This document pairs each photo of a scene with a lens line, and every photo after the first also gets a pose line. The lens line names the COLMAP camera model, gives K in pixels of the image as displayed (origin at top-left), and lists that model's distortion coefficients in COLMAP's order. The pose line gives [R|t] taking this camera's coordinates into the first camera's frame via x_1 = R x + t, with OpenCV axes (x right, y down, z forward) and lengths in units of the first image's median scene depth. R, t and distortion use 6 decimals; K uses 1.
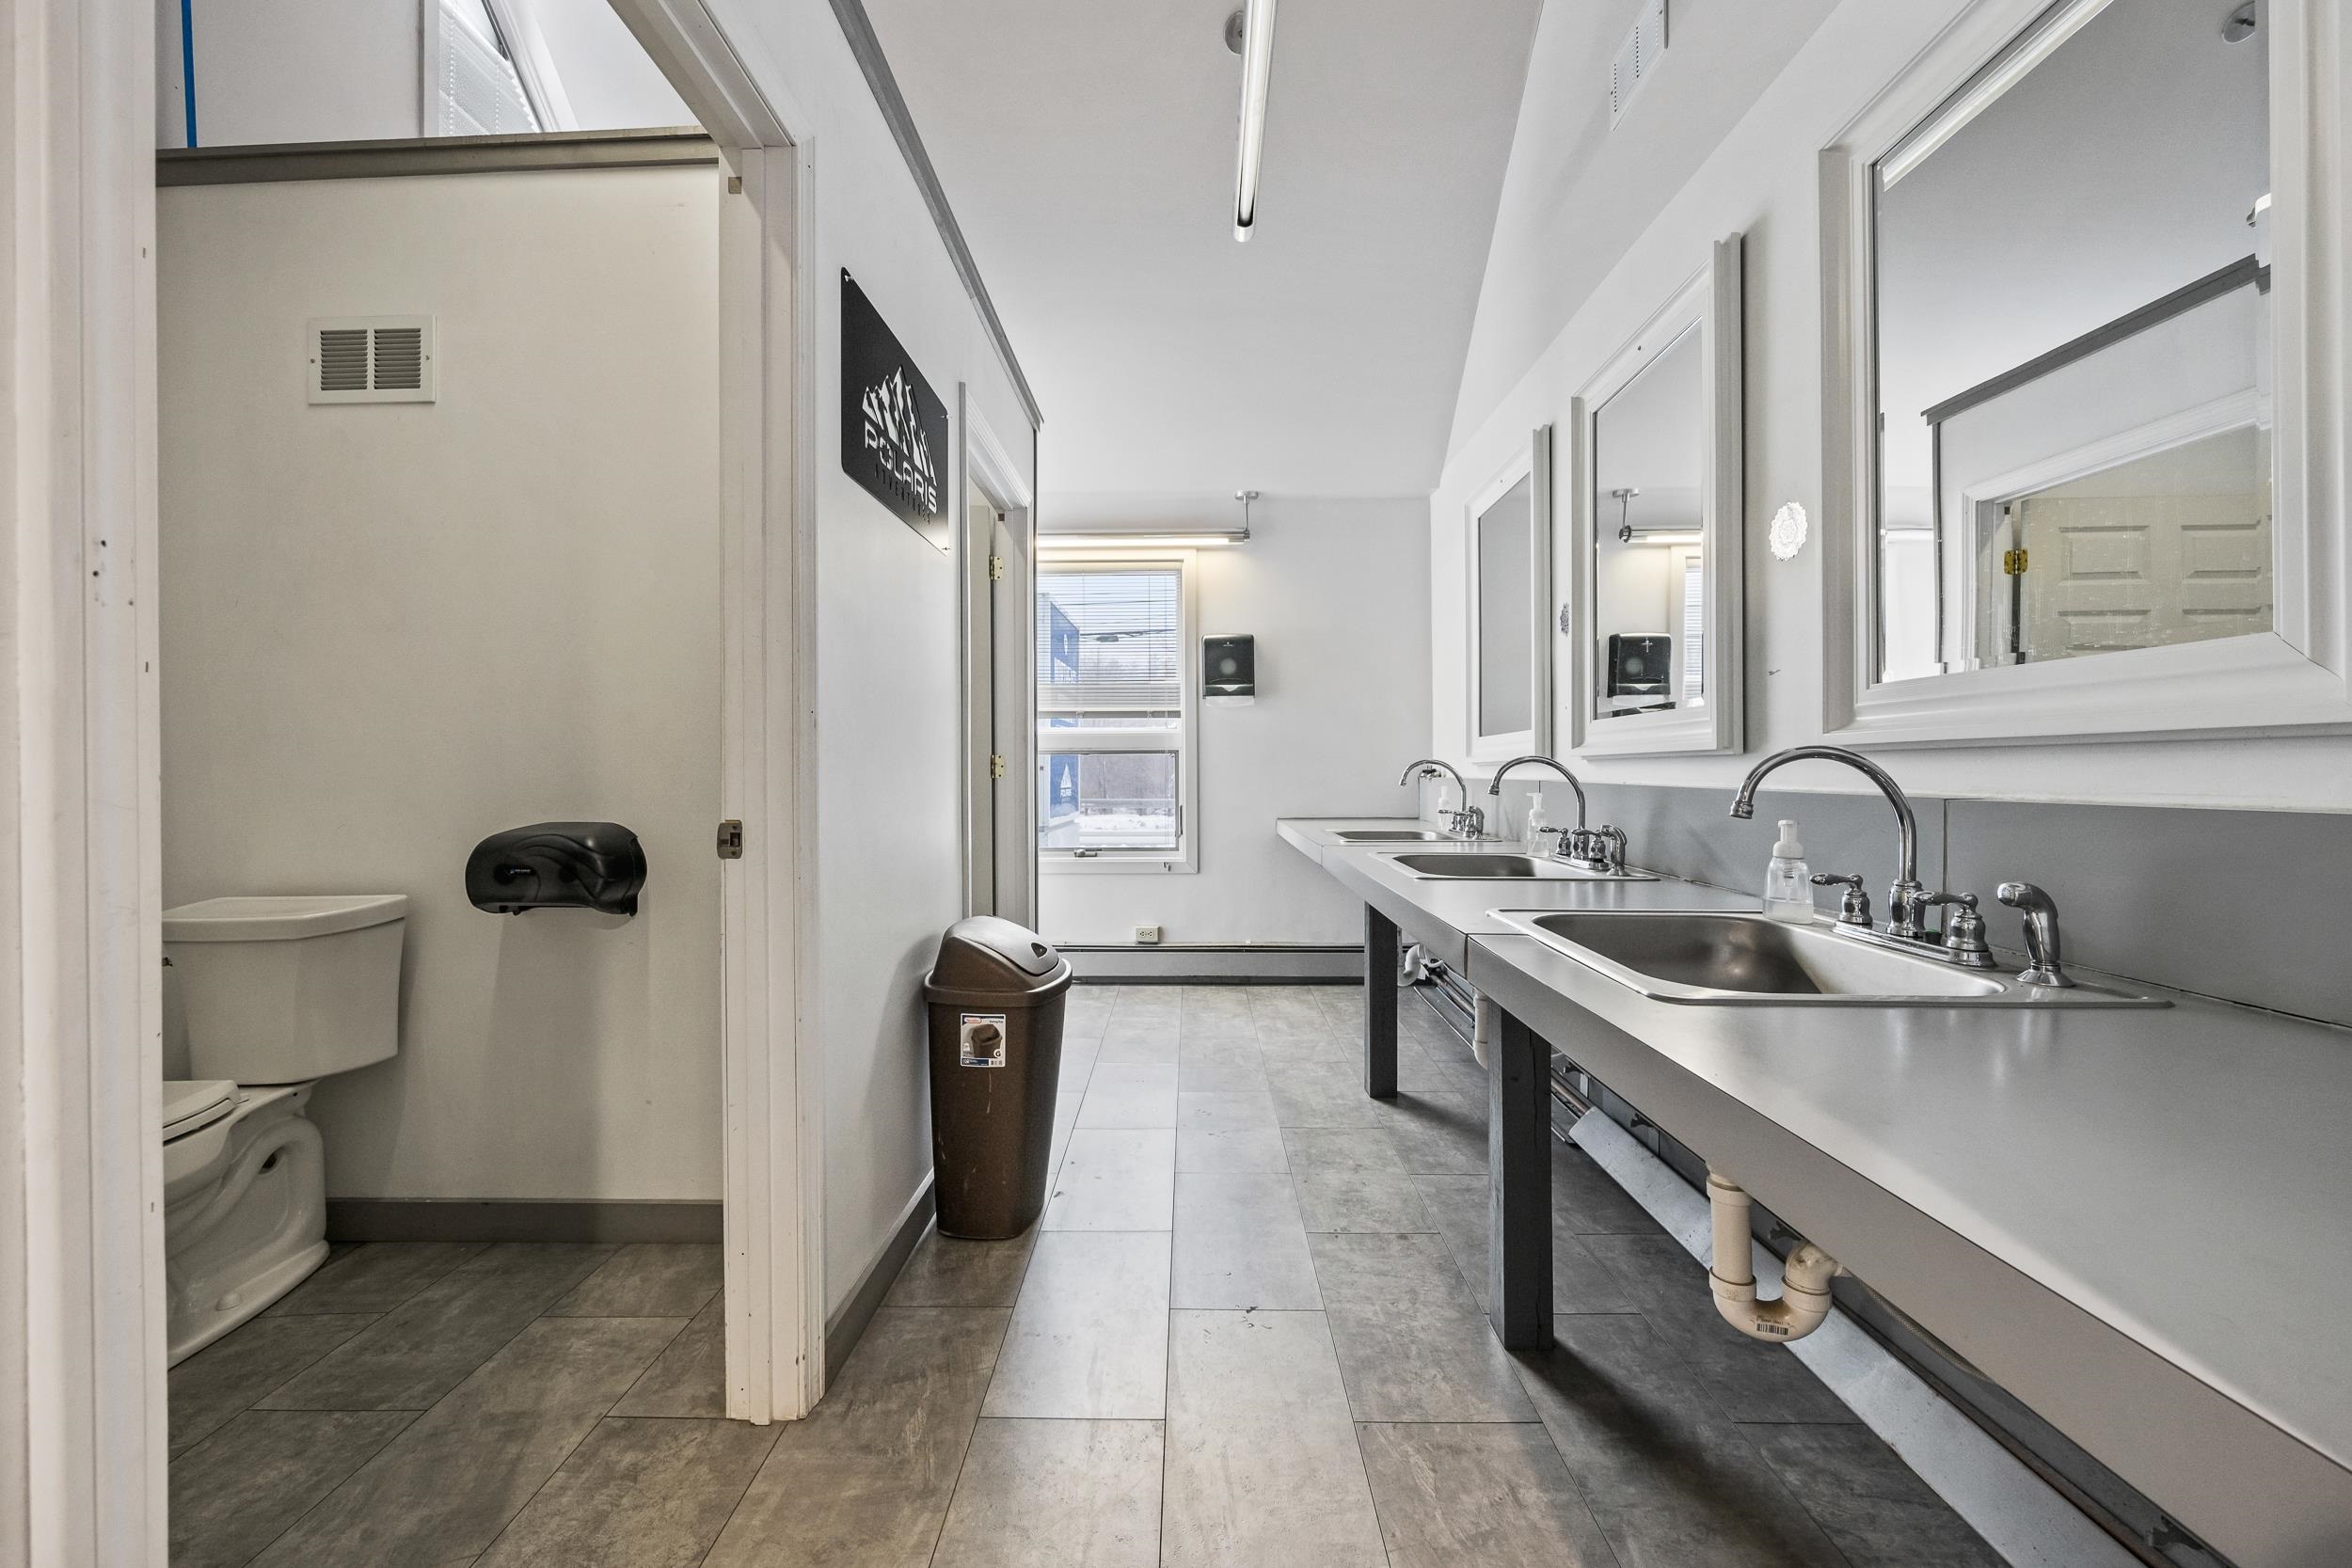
lens RADIAL K [[930.1, 0, 1176.6], [0, 930.1, 764.1], [0, 0, 1]] dist [-0.000406, -0.000253]
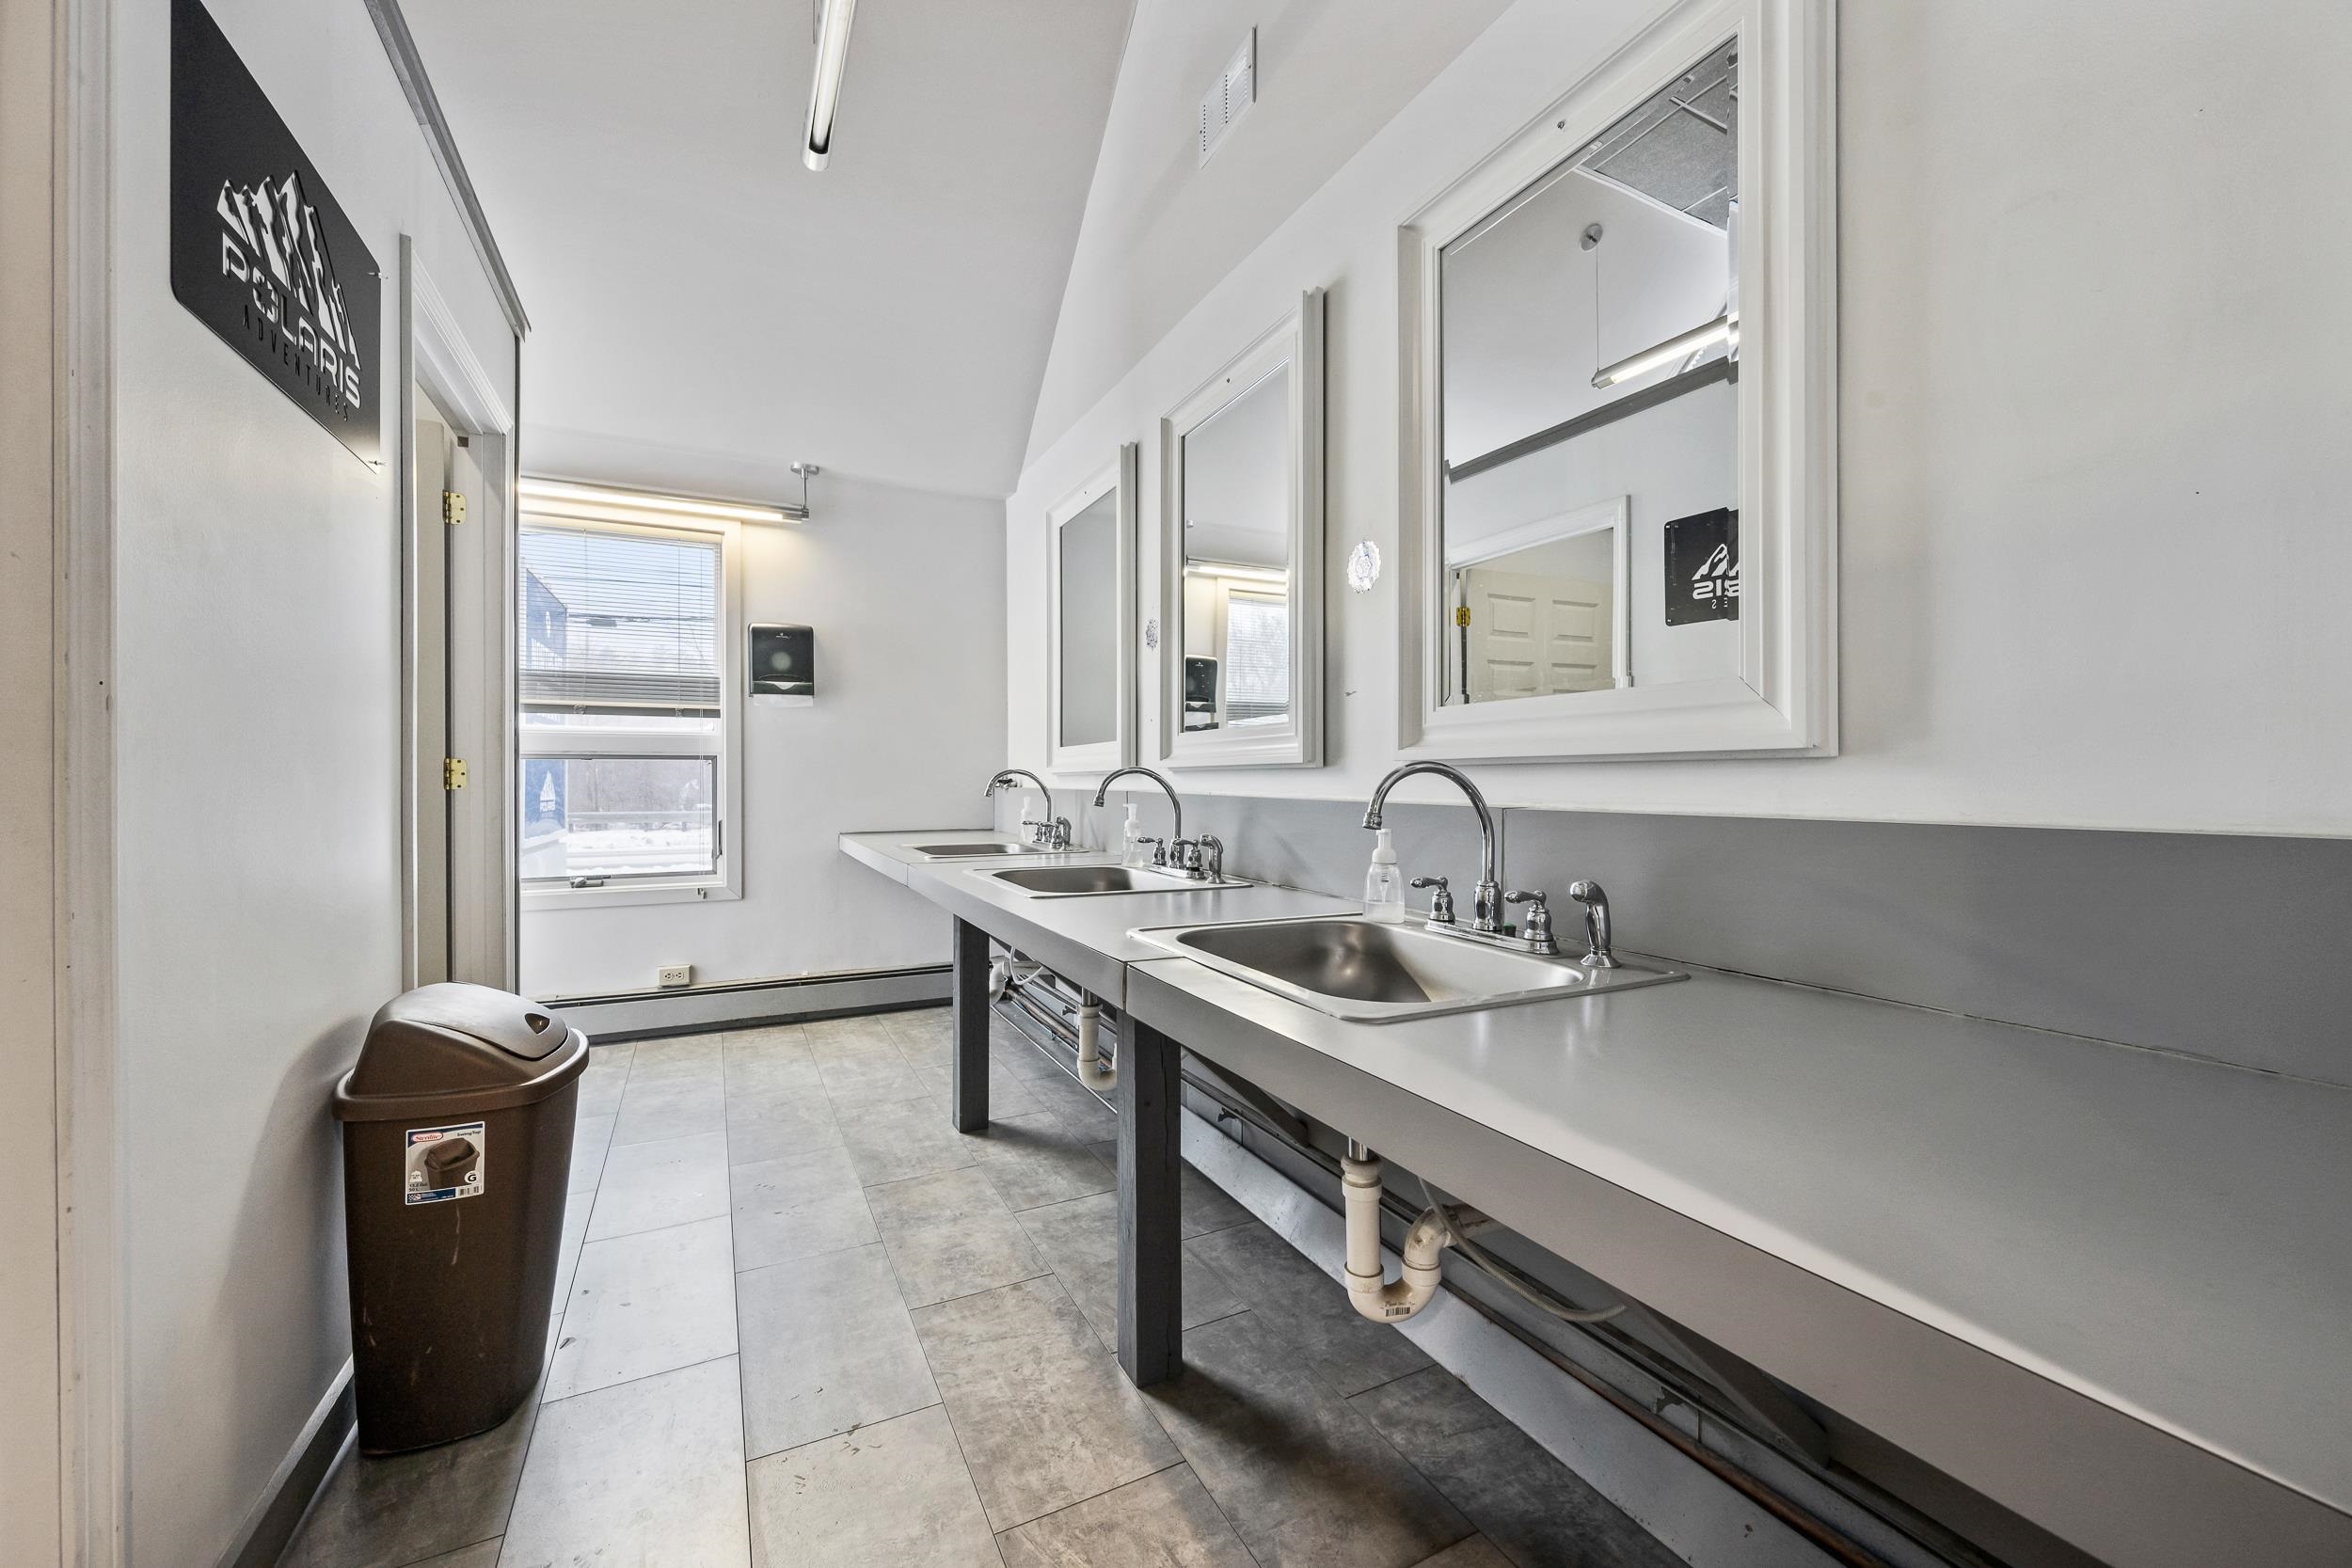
lens RADIAL K [[923.6, 0, 1181.0], [0, 923.6, 776.3], [0, 0, 1]] dist [-0.001079, -0.000117]
pose [[0.882004, 0.004374, 0.471221, -0.044750], [-0.006122, 0.999979, 0.002175, -0.001526], [-0.471201, -0.004803, 0.882013, 0.113973]]
